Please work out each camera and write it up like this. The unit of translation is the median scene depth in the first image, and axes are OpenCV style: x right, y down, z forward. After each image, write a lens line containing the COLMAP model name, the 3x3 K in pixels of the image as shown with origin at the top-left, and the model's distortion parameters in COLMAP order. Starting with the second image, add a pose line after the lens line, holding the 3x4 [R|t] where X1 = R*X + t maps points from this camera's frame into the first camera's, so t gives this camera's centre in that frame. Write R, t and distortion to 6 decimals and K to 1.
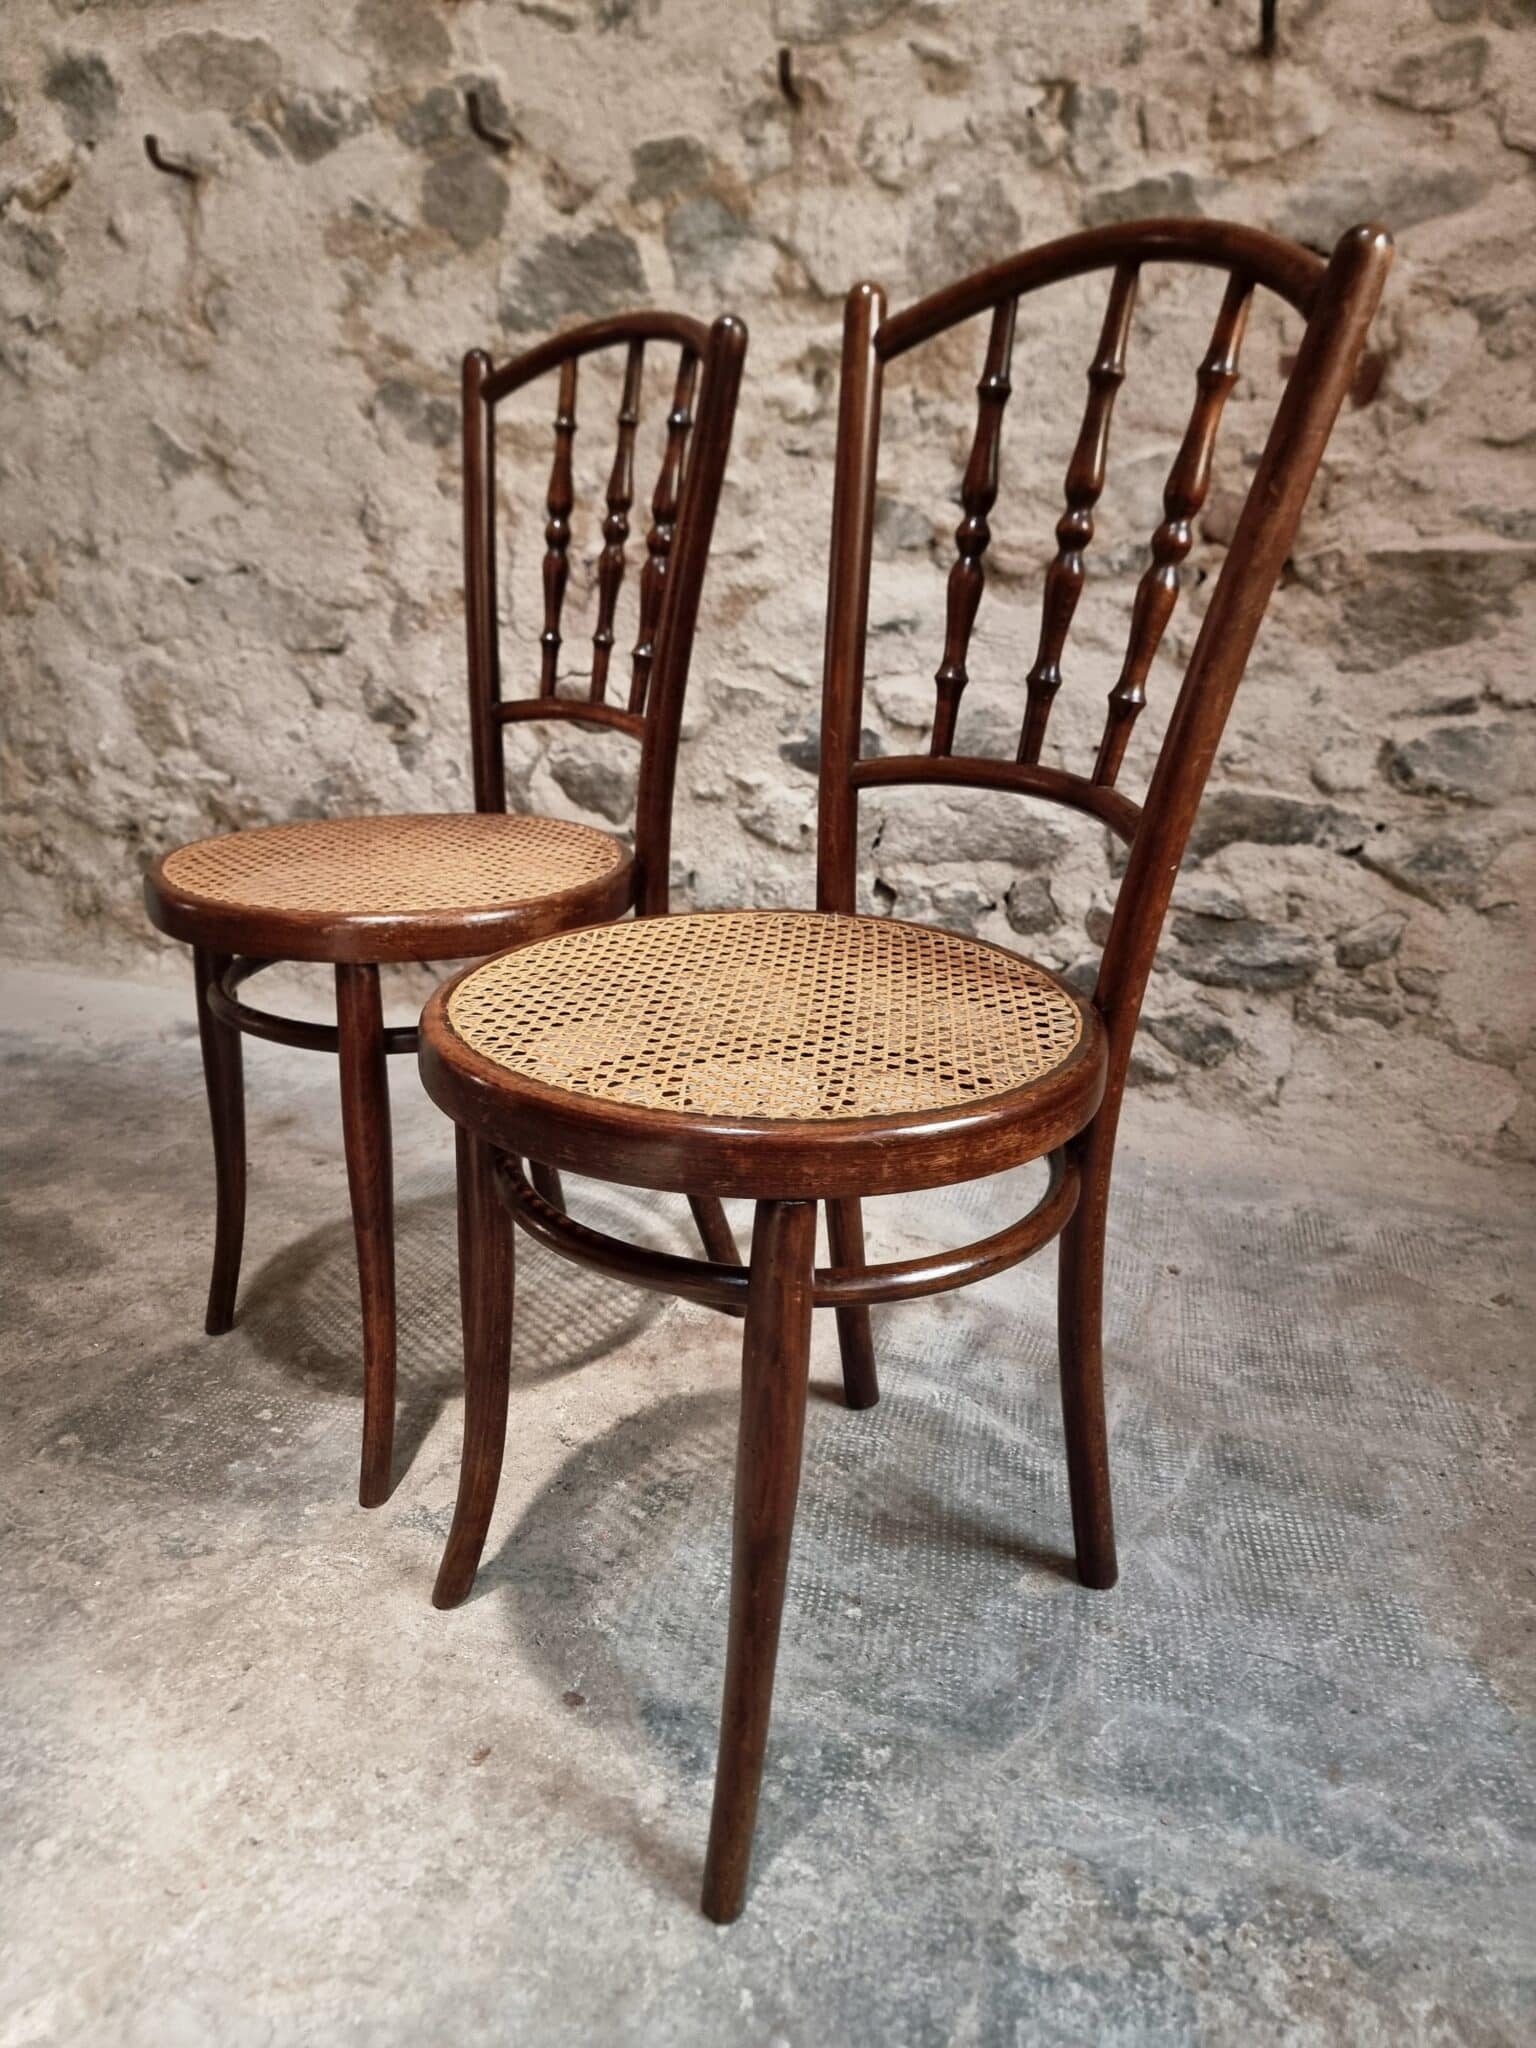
lens RADIAL K [[1453.7, 0, 751.2], [0, 1453.7, 1054.7], [0, 0, 1]] dist [0.054959, -0.062516]
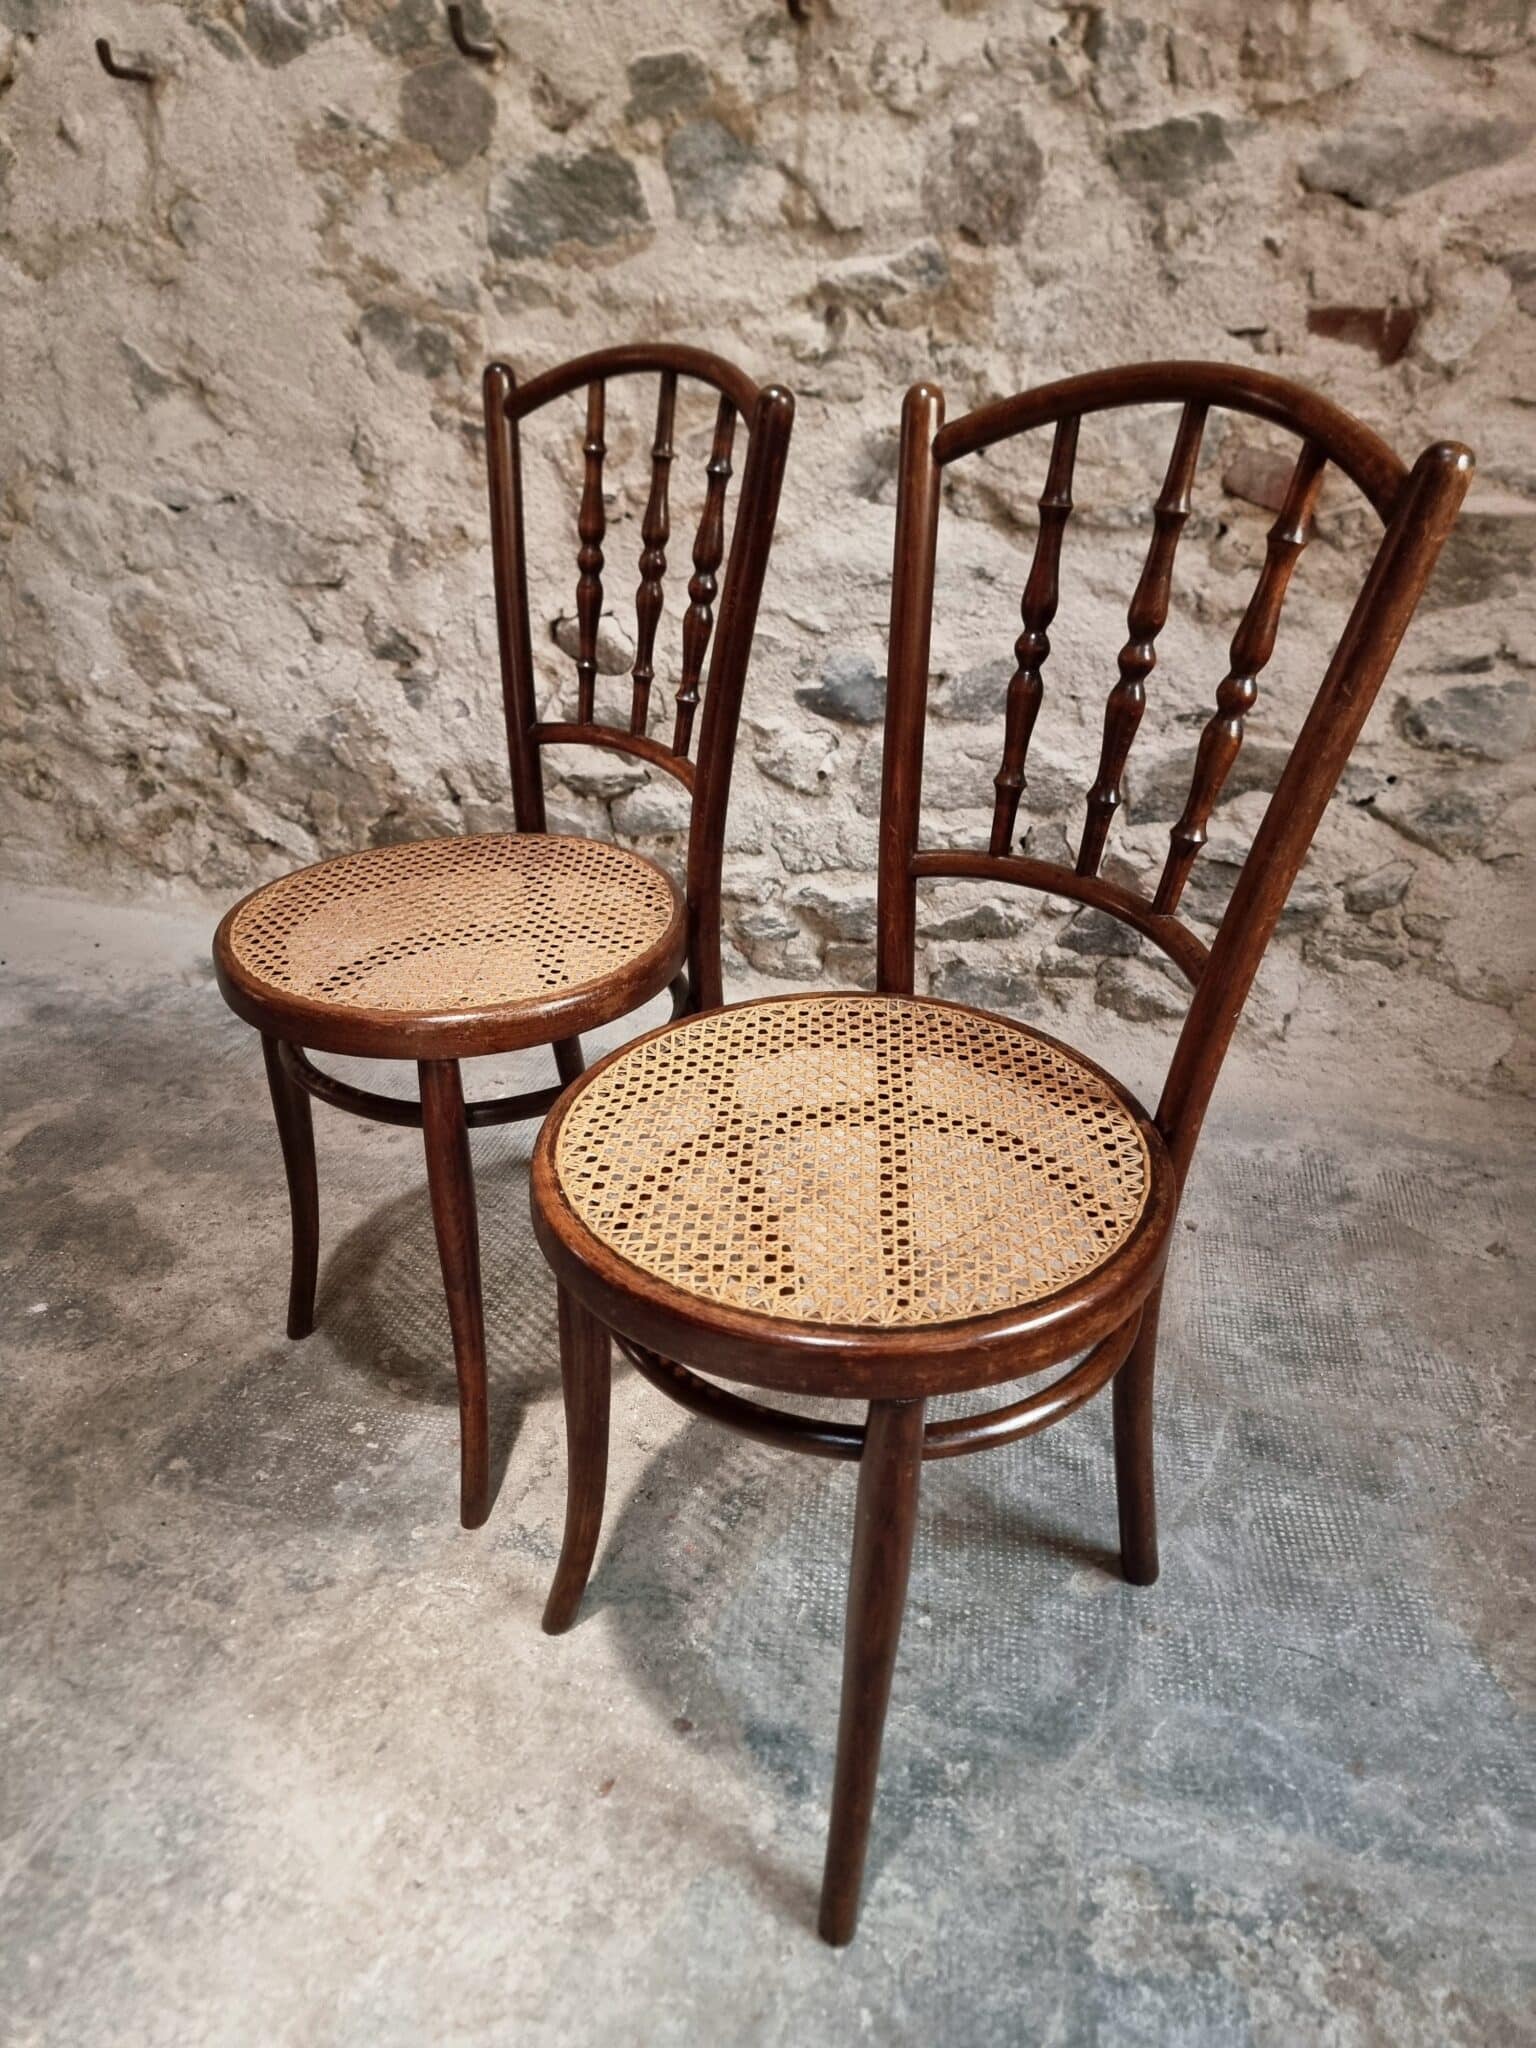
lens RADIAL K [[1447.7, 0, 764.3], [0, 1447.7, 1028.3], [0, 0, 1]] dist [0.062012, -0.066377]
pose [[0.999062, -0.034082, 0.026725, -0.040279], [0.030085, 0.989995, 0.137861, -0.135236], [-0.031156, -0.136927, 0.990091, -0.018684]]
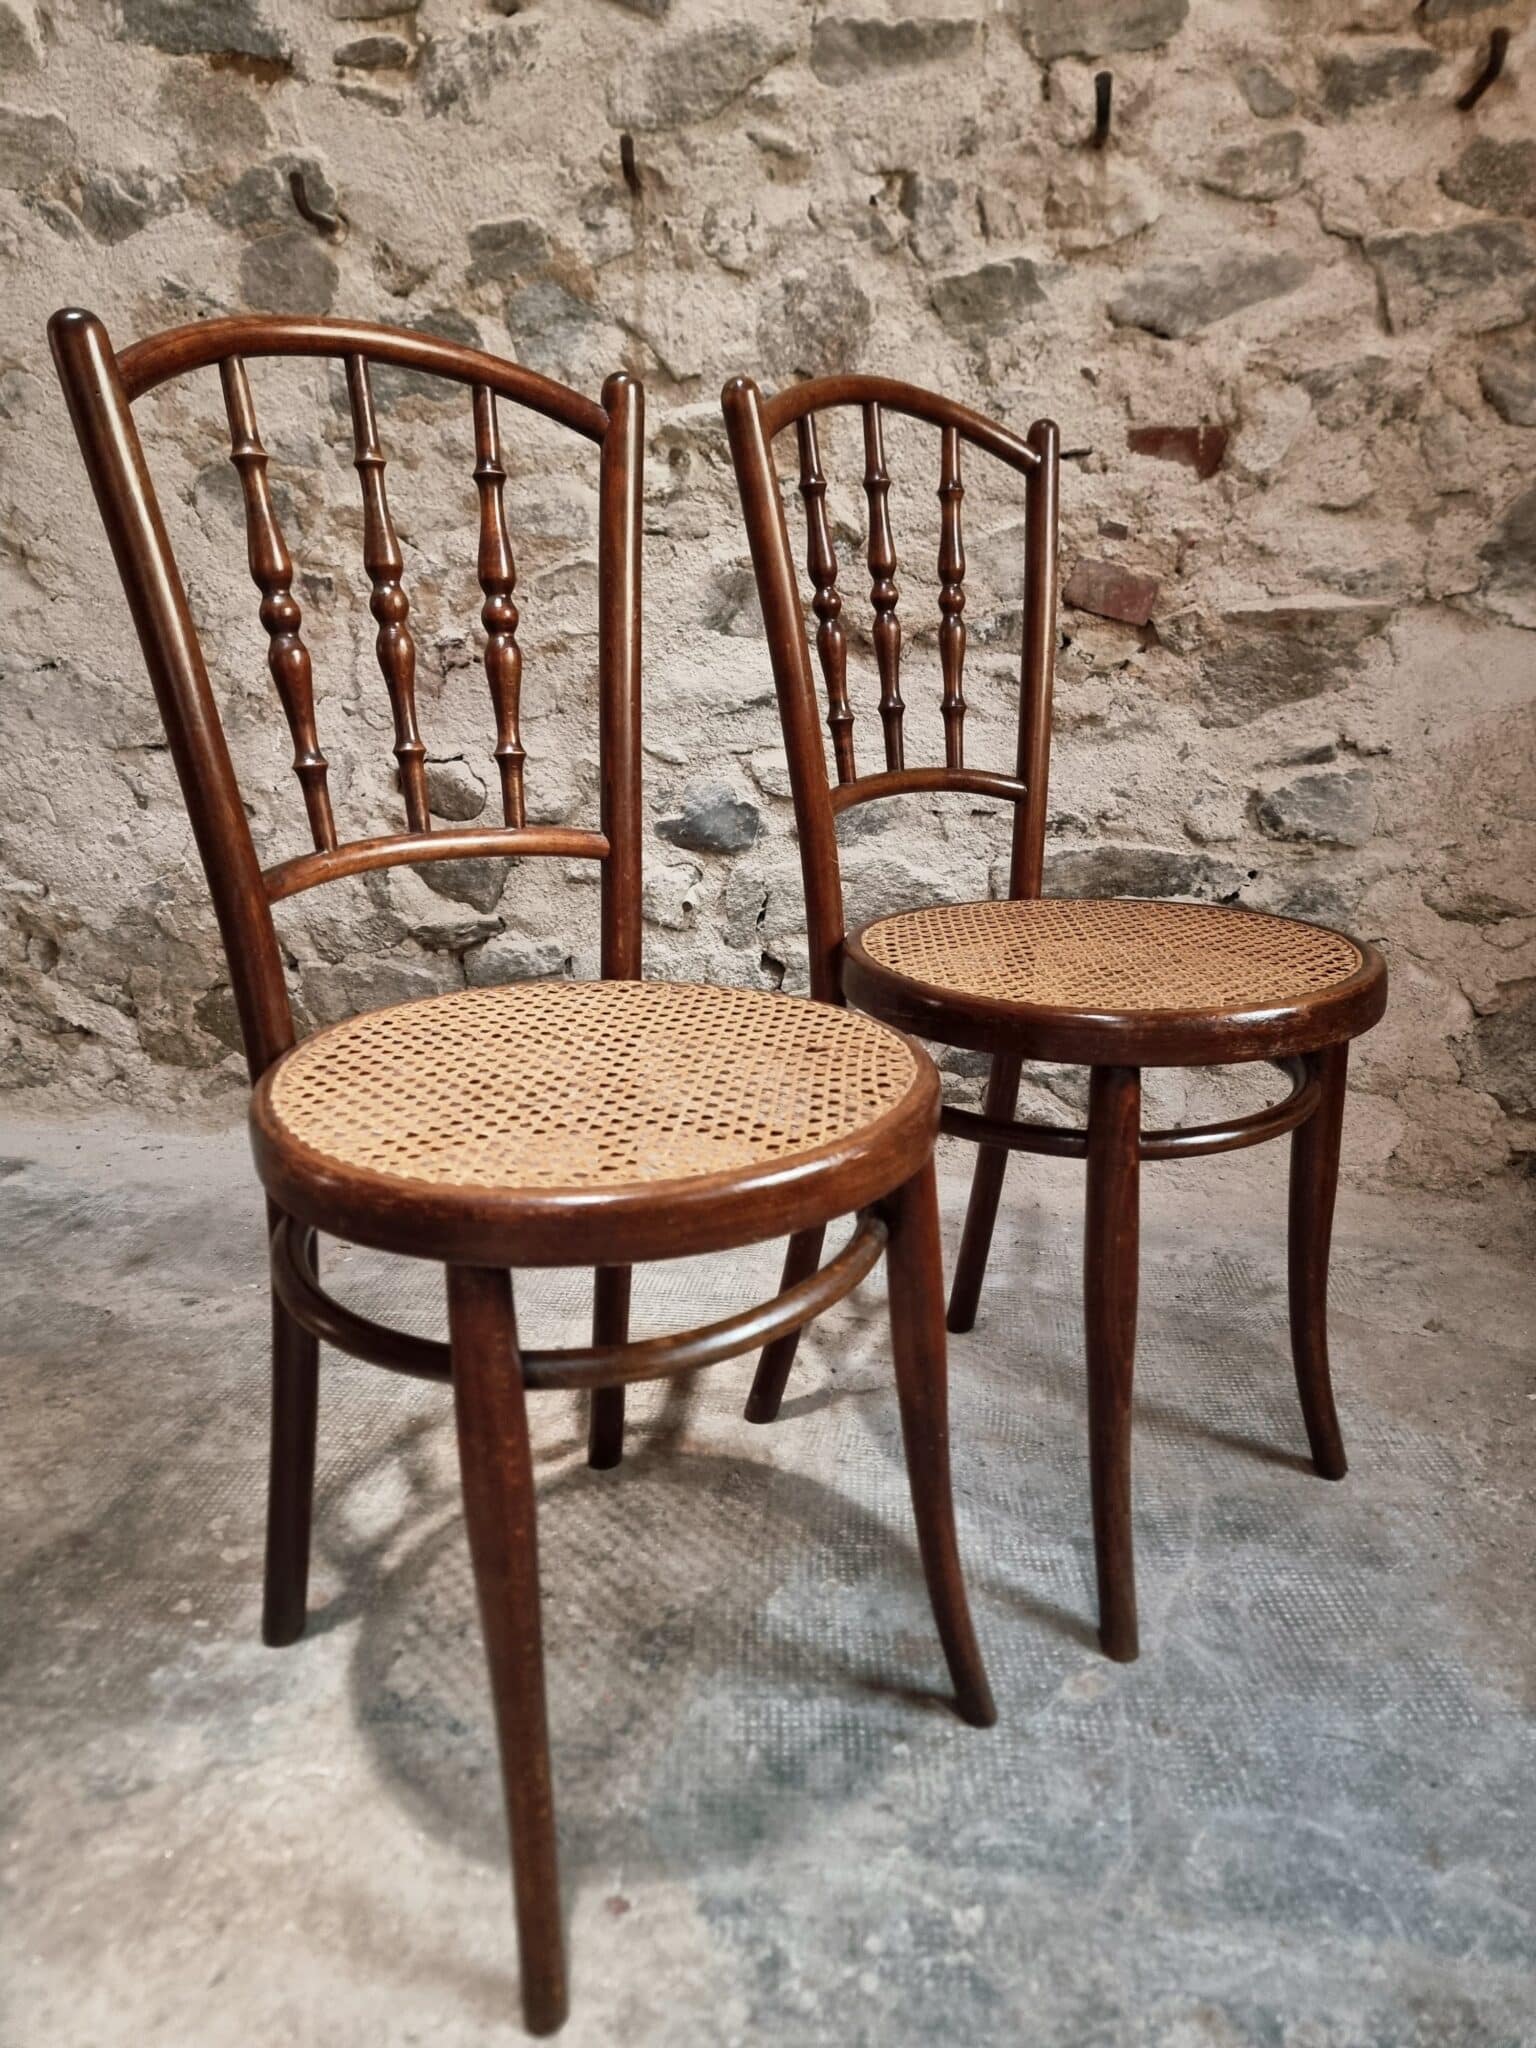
lens RADIAL K [[1438.8, 0, 759.5], [0, 1438.8, 1026.6], [0, 0, 1]] dist [0.068721, -0.069858]
pose [[0.985843, -0.069694, 0.152503, -0.076165], [0.080100, 0.994782, -0.063185, -0.011177], [-0.147303, 0.074506, 0.986281, 0.050239]]
